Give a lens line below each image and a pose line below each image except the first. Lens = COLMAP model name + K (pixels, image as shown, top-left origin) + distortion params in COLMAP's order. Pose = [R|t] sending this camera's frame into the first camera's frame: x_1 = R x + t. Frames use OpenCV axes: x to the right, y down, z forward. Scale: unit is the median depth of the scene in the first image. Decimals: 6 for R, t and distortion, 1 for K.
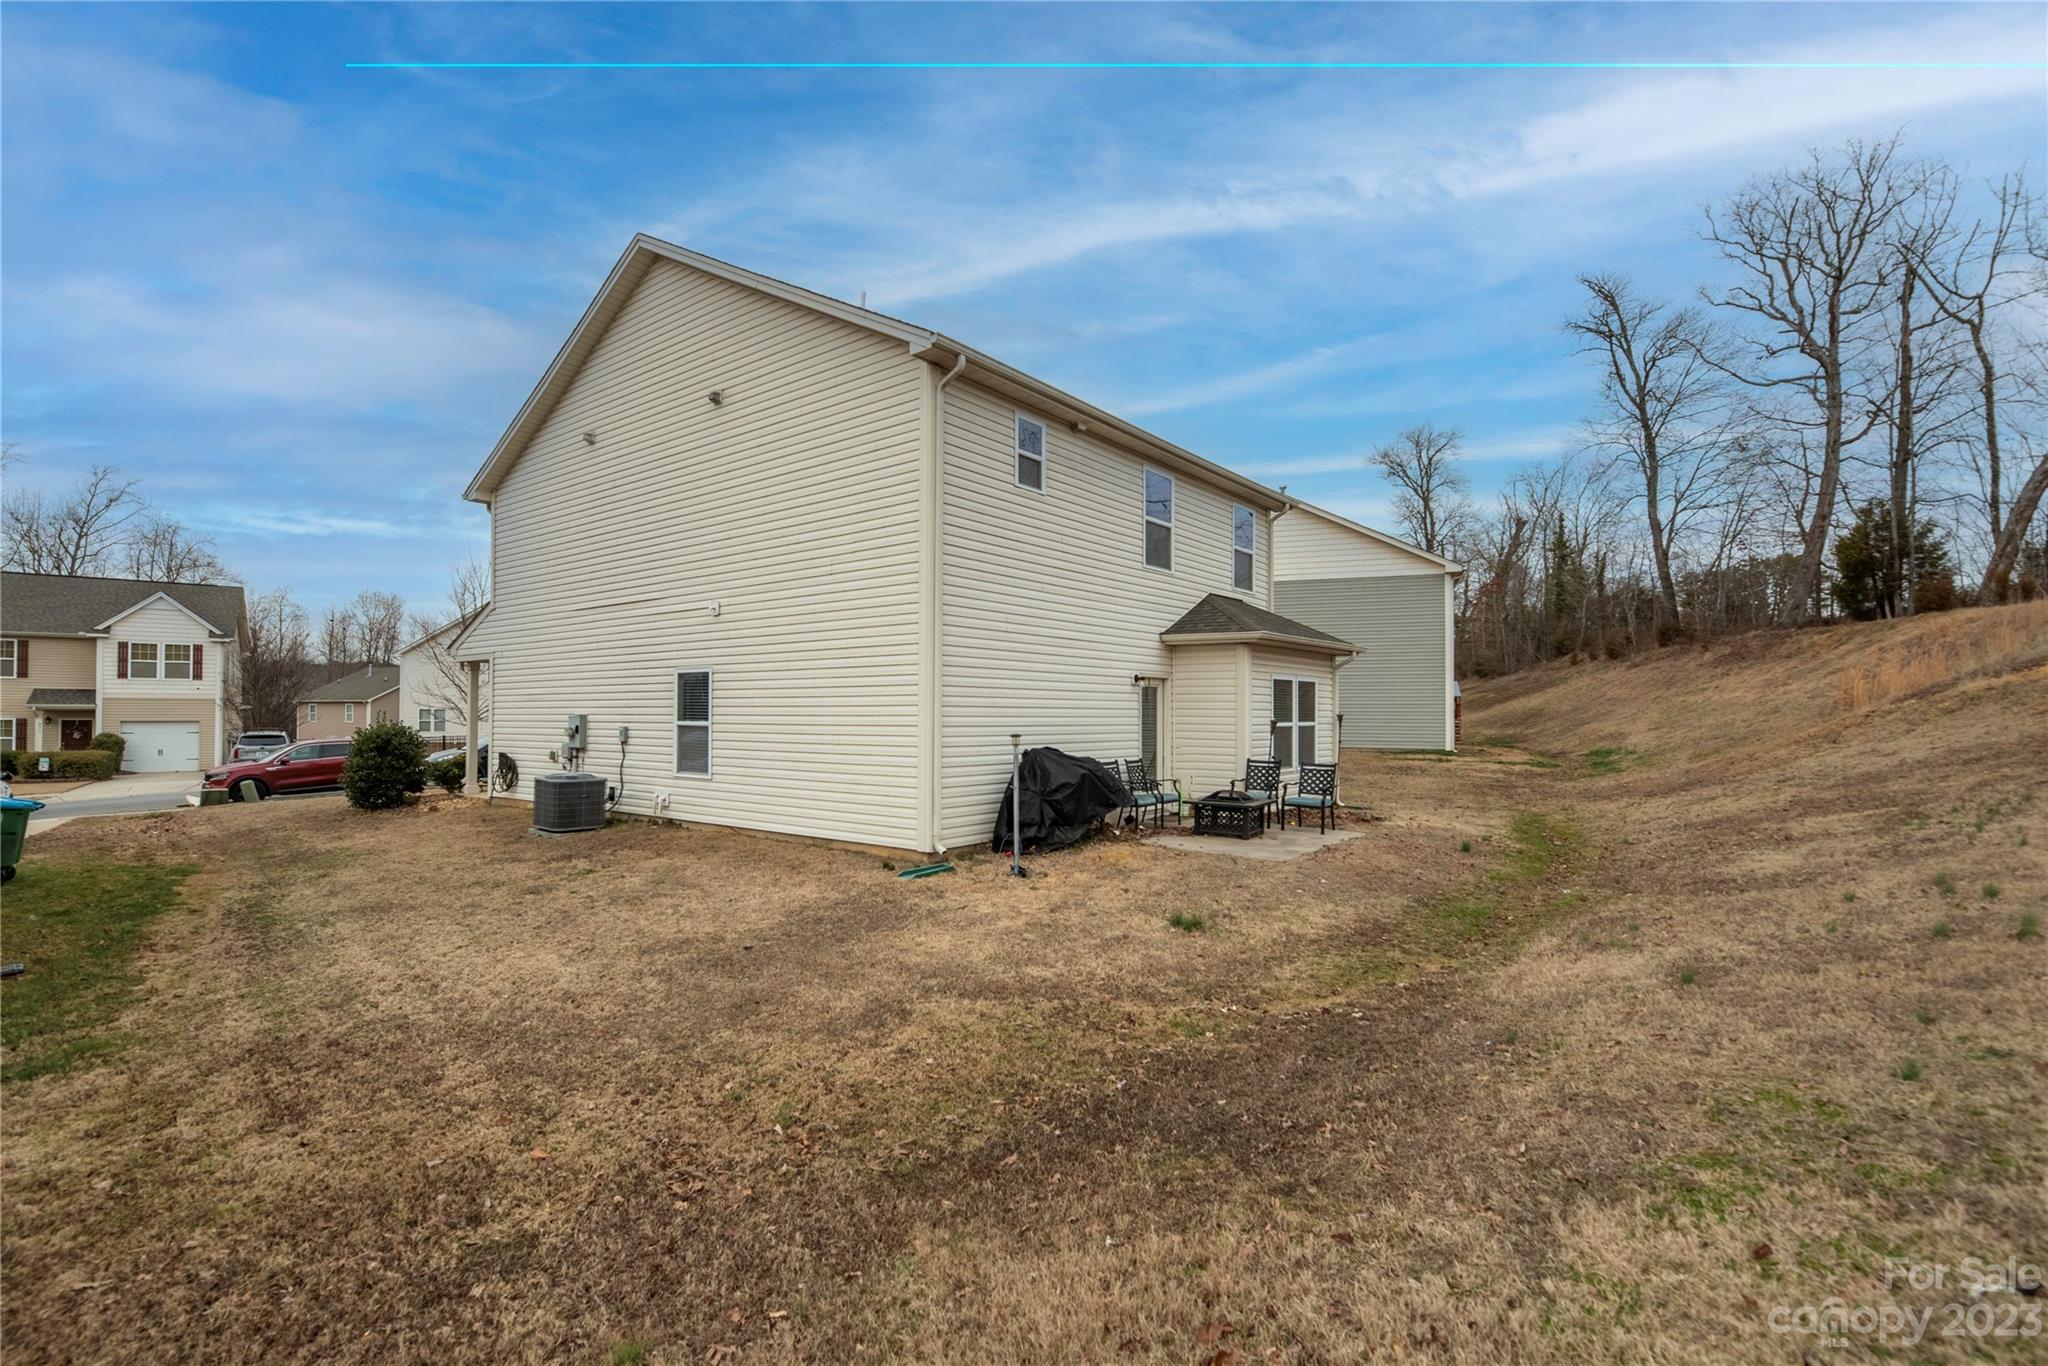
lens RADIAL K [[922.6, 0, 1014.0], [0, 922.6, 703.0], [0, 0, 1]] dist [0.000001, 0.000077]
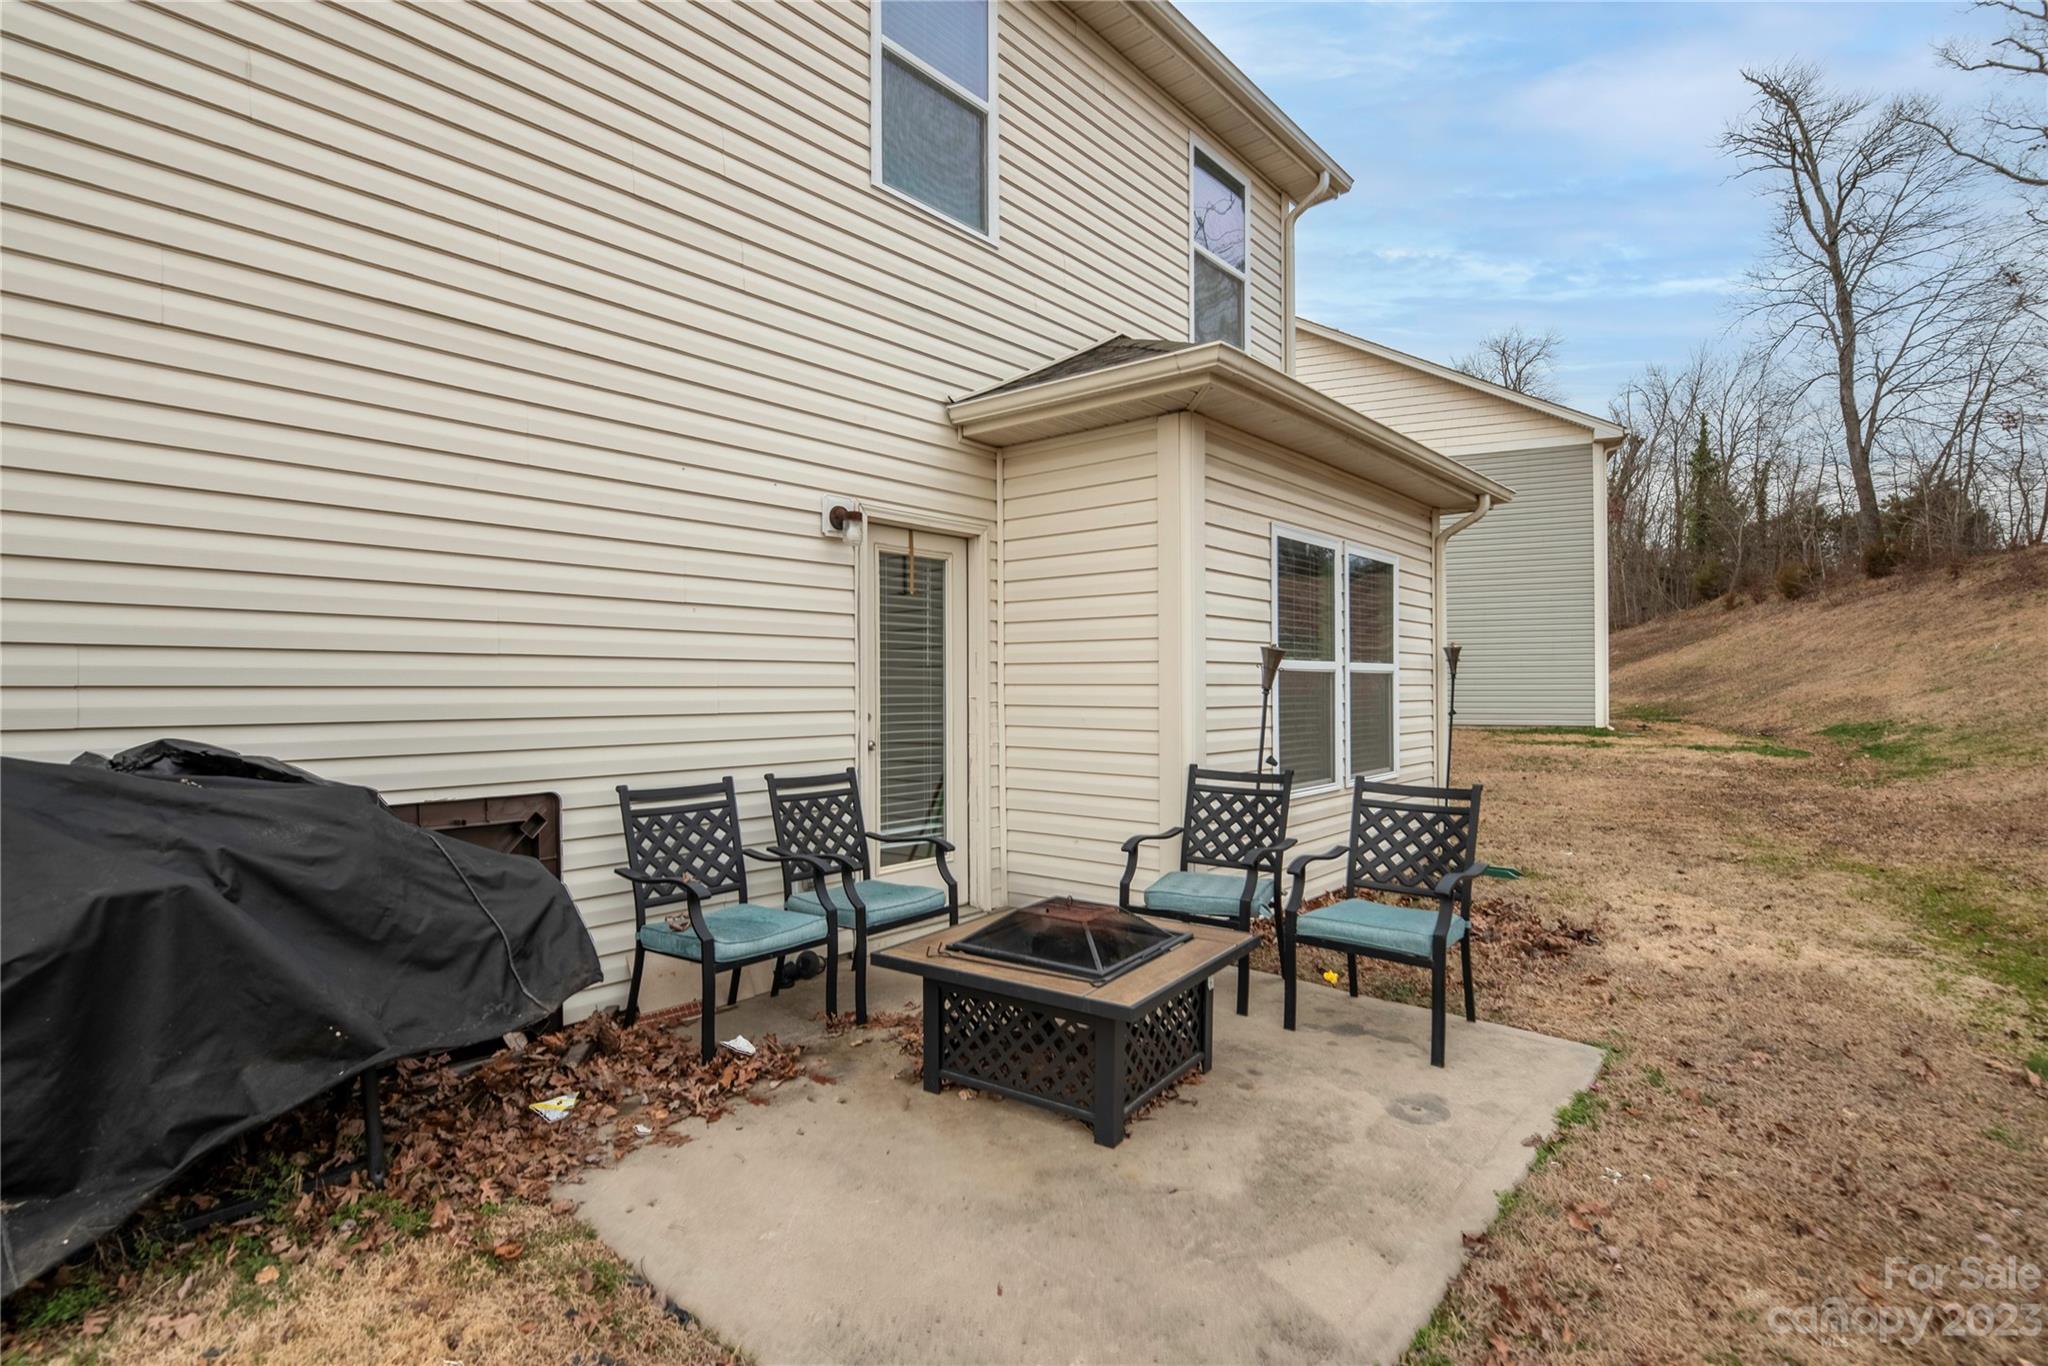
lens RADIAL K [[1069.1, 0, 1024.0], [0, 1069.1, 683.0], [0, 0, 1]] dist [0.000811, -0.000504]
pose [[0.999949, -0.007969, -0.006282, 0.085318], [0.008021, 0.999934, 0.008184, 0.012074], [0.006216, -0.008234, 0.999947, 0.270057]]
